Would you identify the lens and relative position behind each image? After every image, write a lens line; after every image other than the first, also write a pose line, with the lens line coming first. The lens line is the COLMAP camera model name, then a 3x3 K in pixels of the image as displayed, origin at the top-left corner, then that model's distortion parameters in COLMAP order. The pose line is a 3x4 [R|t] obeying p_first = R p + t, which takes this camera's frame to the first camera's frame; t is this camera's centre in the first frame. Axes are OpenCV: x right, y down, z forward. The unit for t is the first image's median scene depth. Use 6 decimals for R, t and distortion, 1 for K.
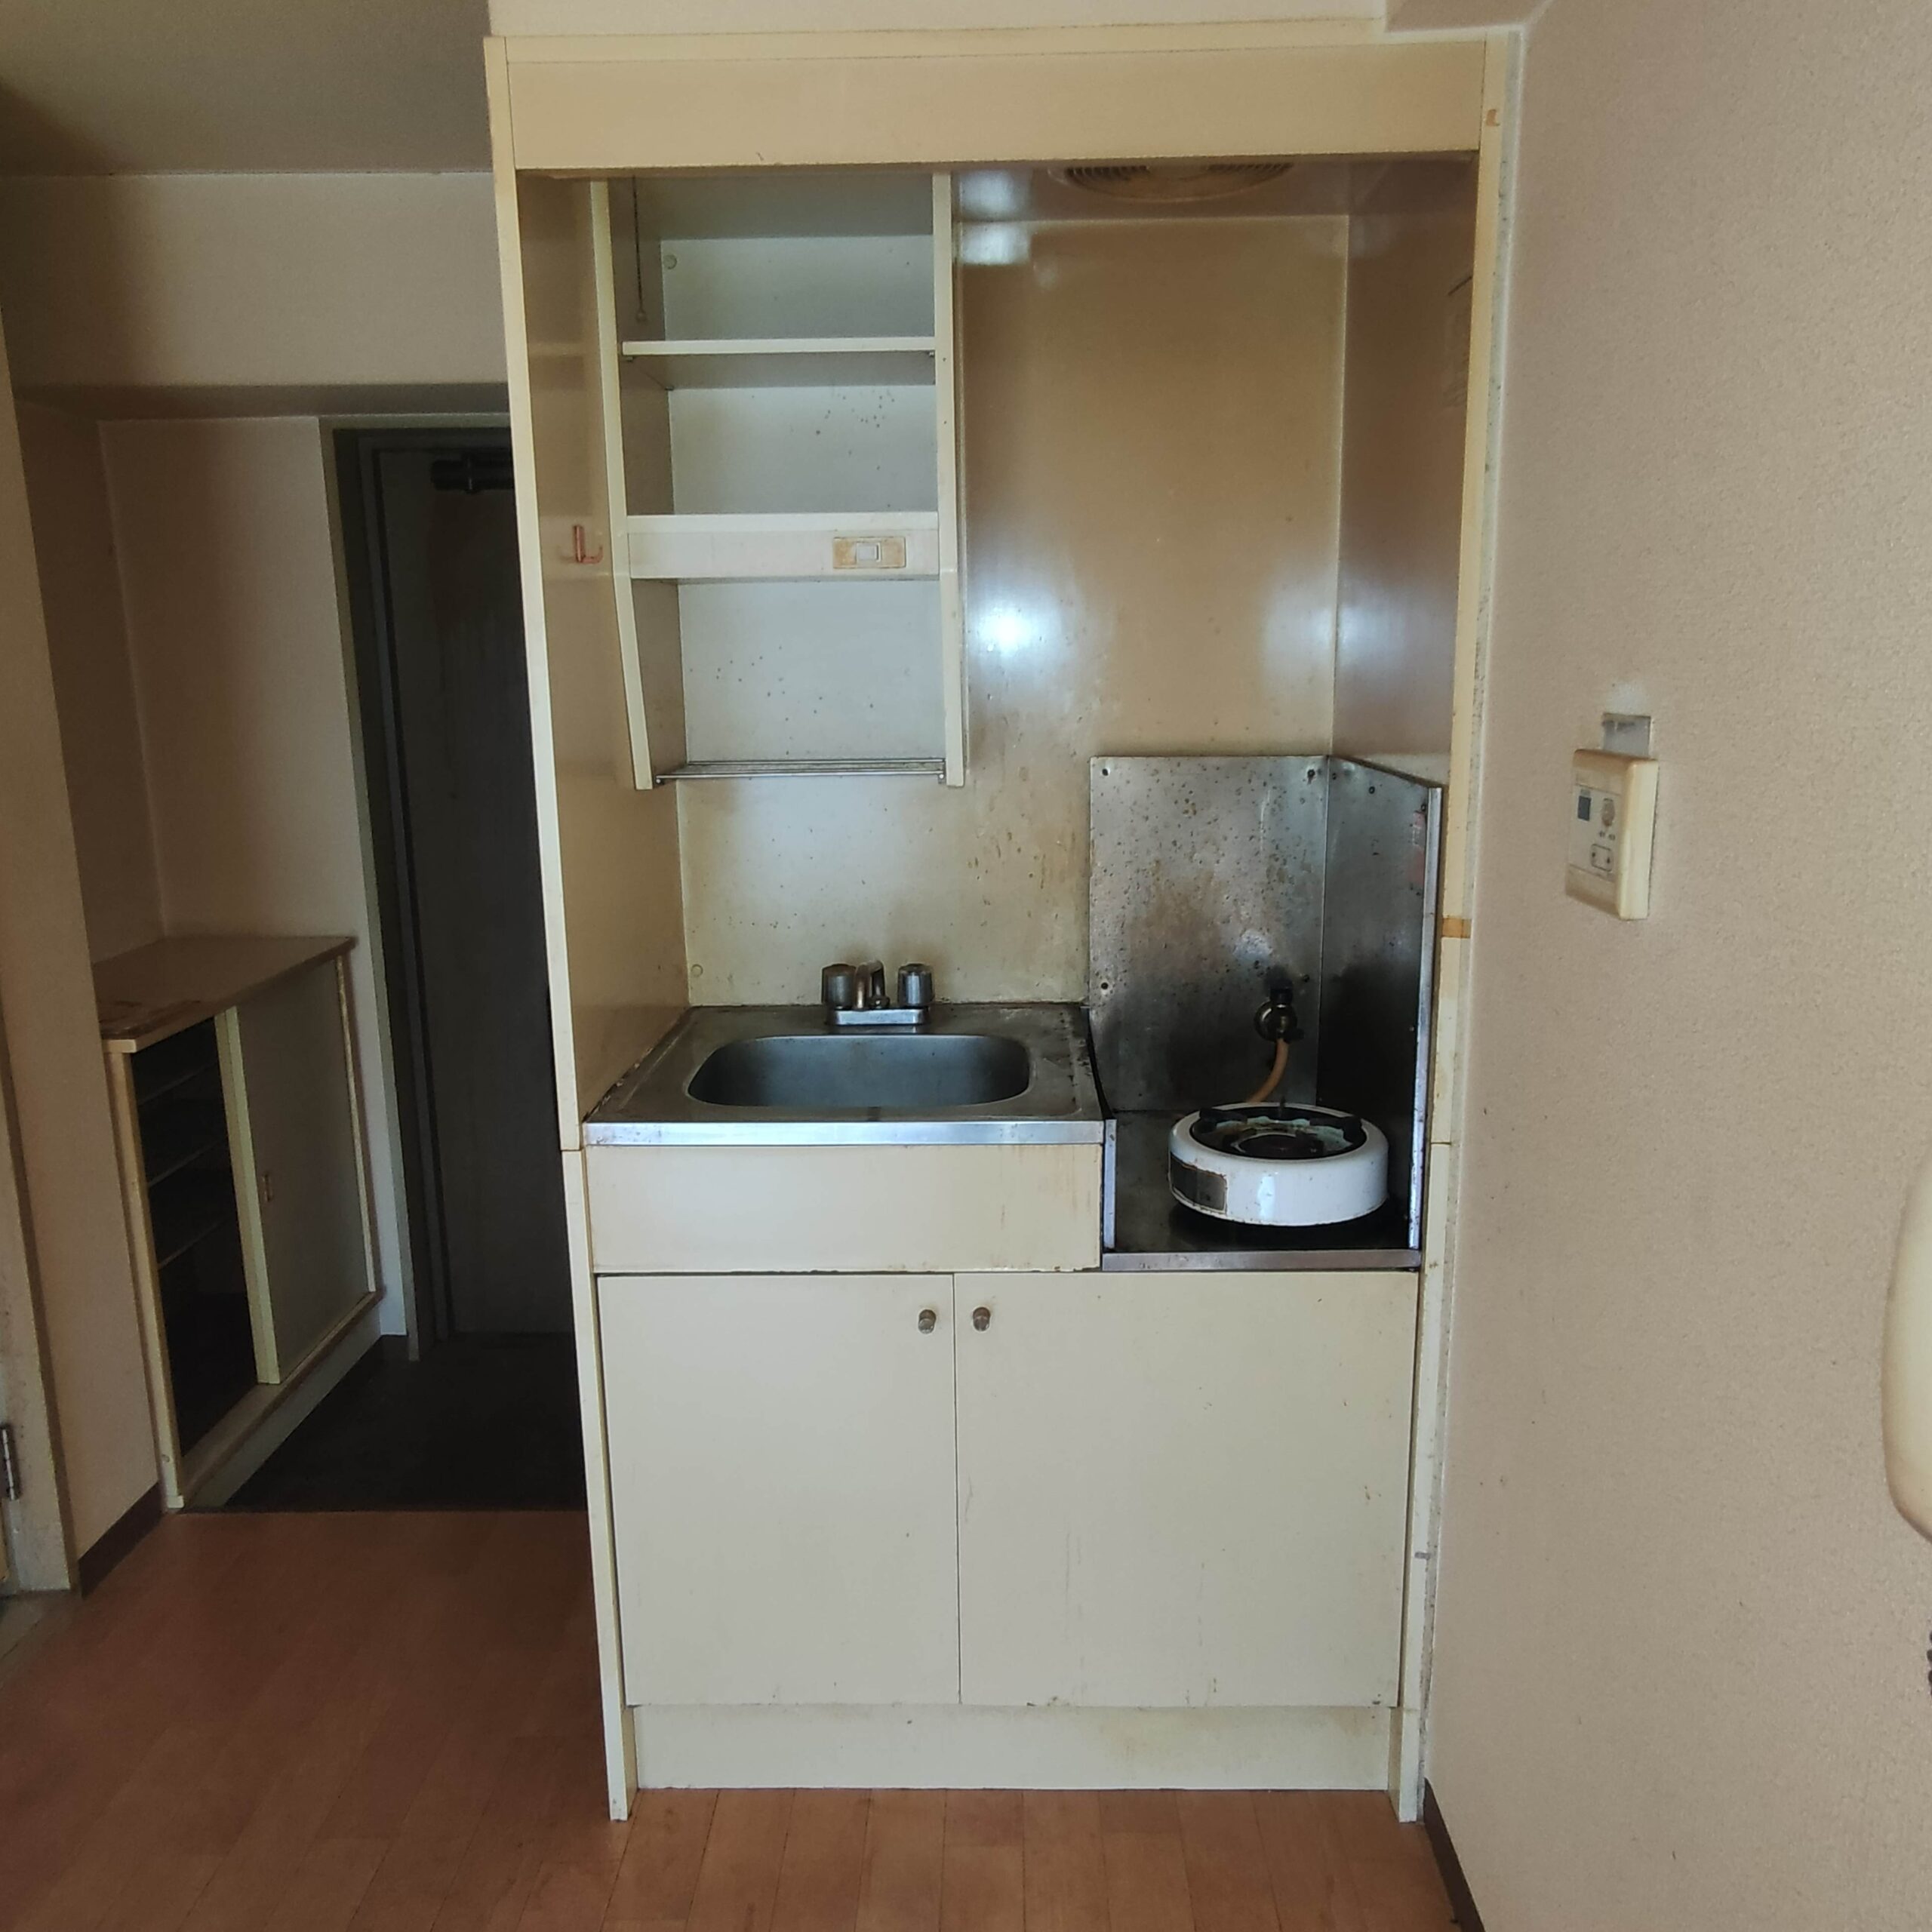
lens RADIAL K [[1523.3, 0, 972.3], [0, 1523.3, 966.4], [0, 0, 1]] dist [-0.000075, 0.005725]
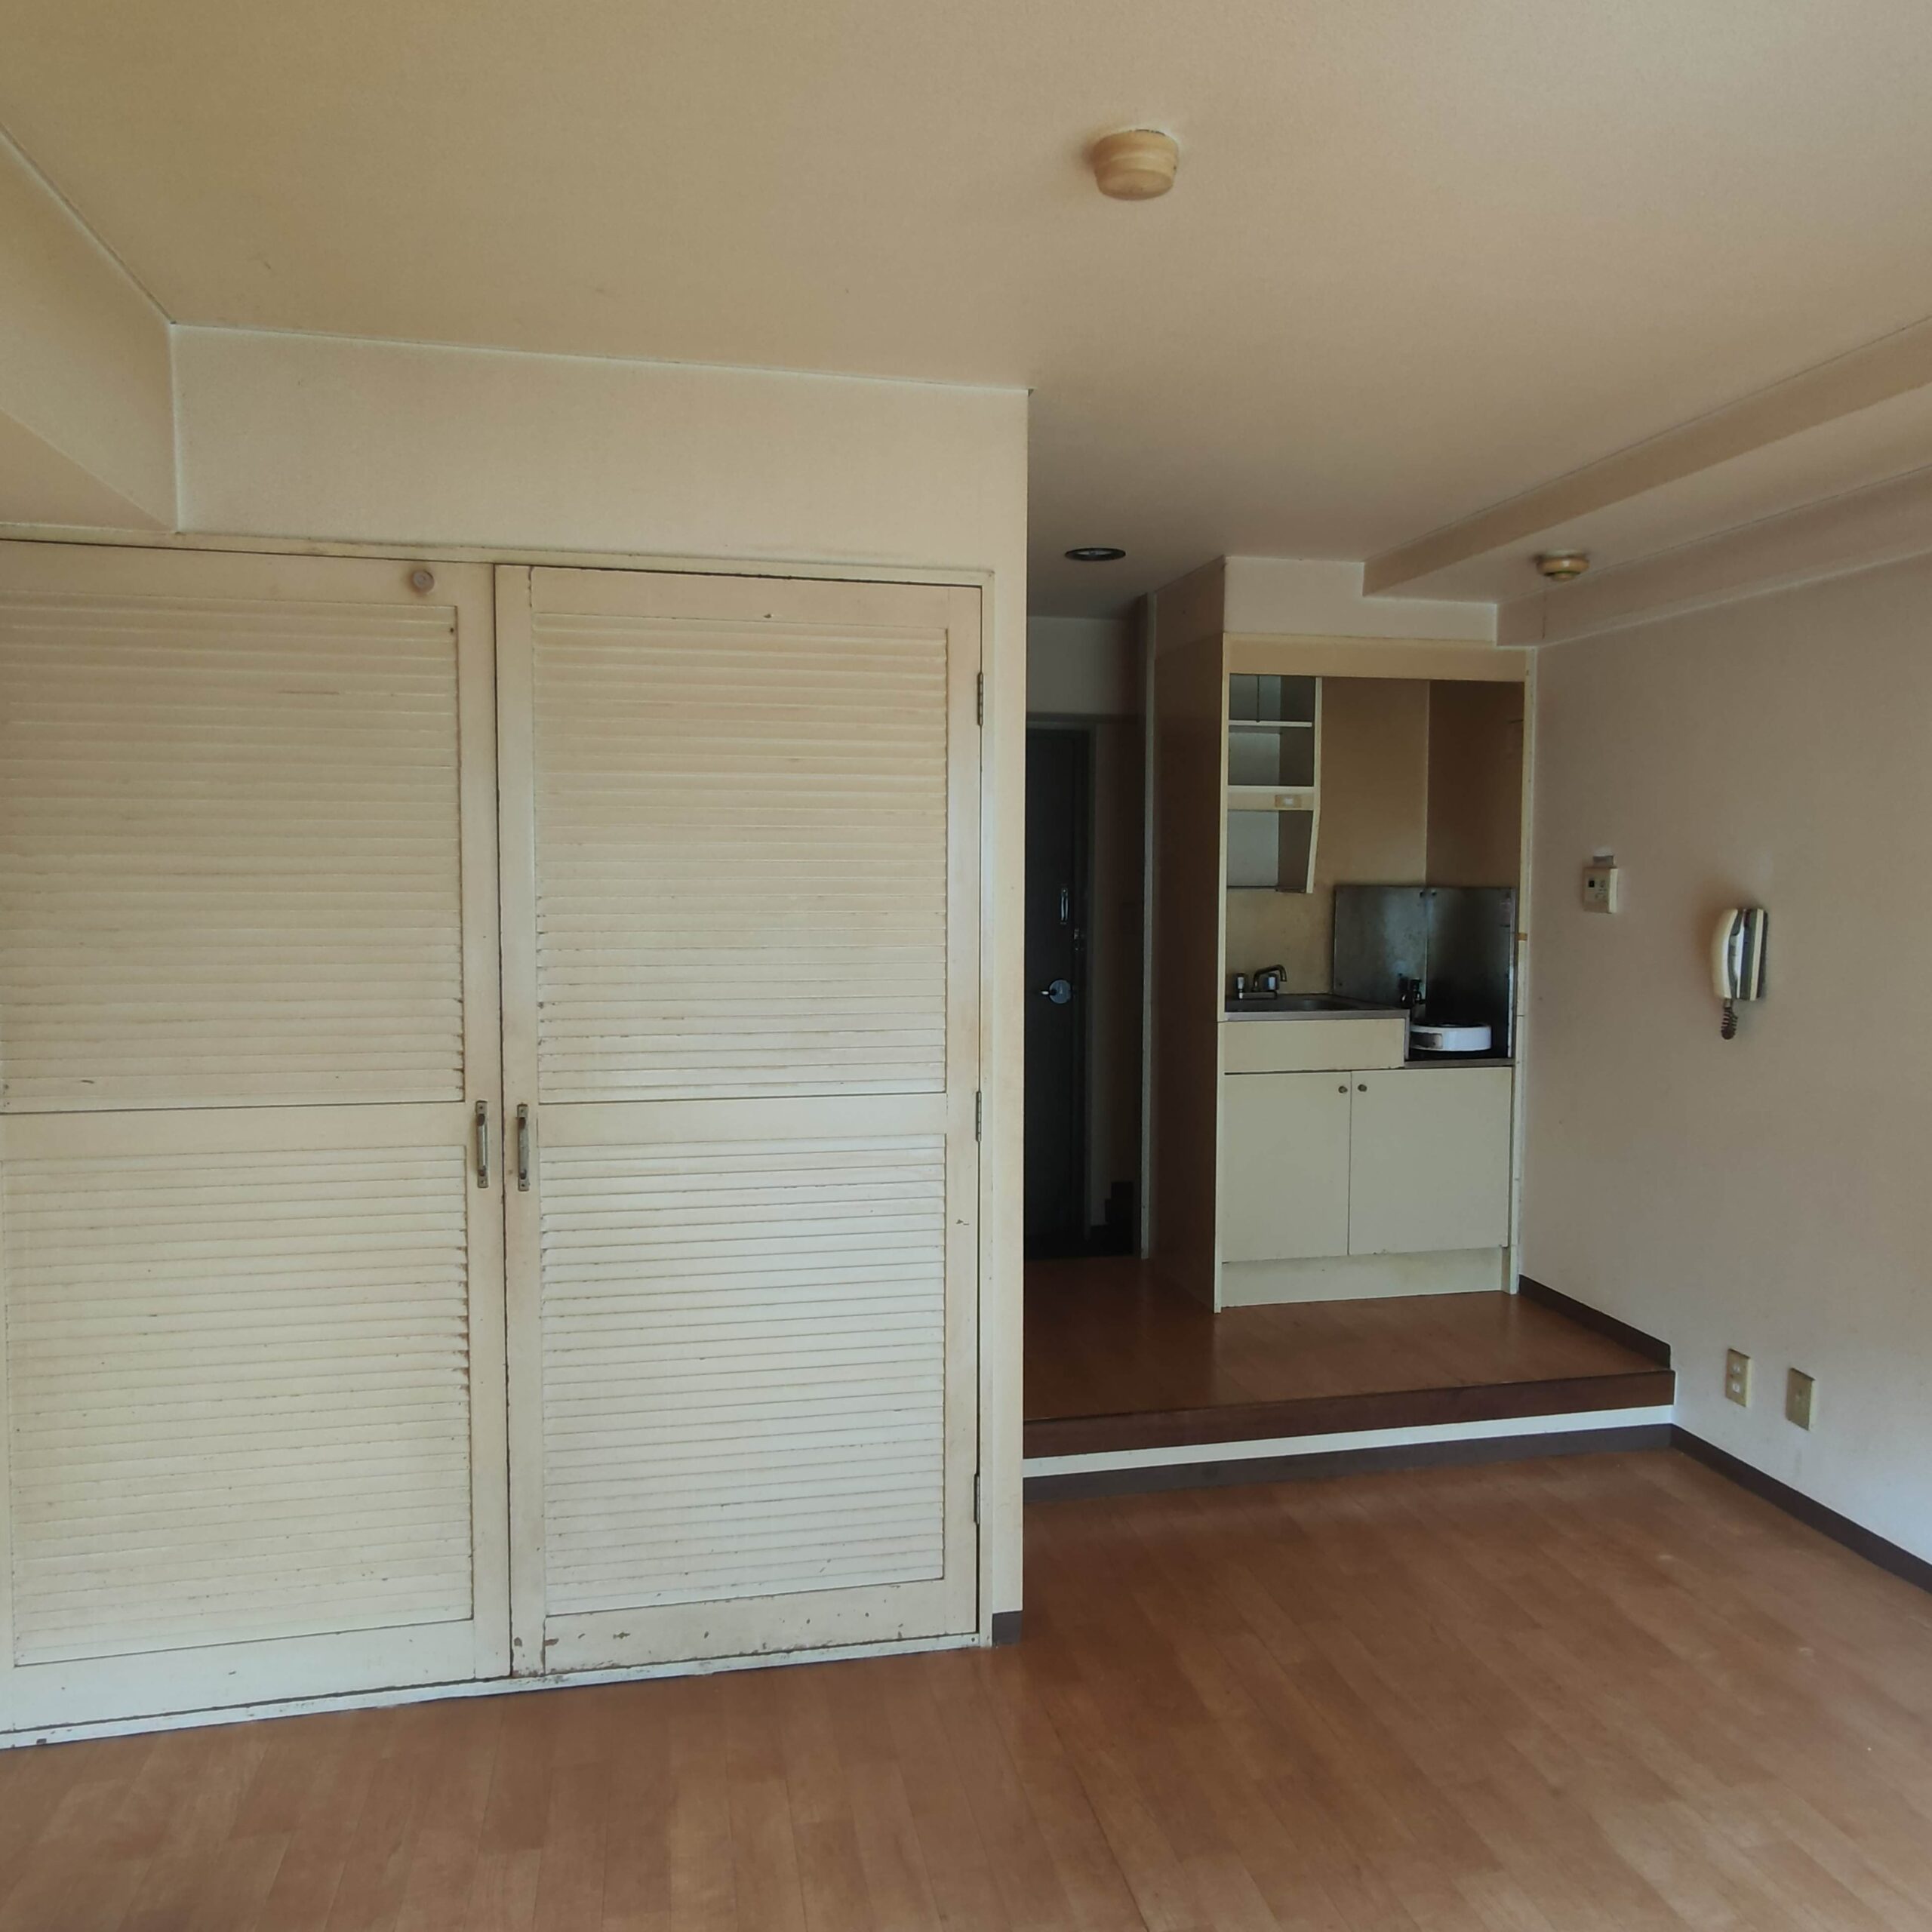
lens RADIAL K [[1523.3, 0, 962.1], [0, 1523.3, 967.3], [0, 0, 1]] dist [-0.000075, 0.005725]
pose [[0.974769, 0.000639, 0.223217, -1.271702], [0.031685, 0.989474, -0.141199, 0.380144], [-0.220957, 0.144709, 0.964488, -1.427687]]
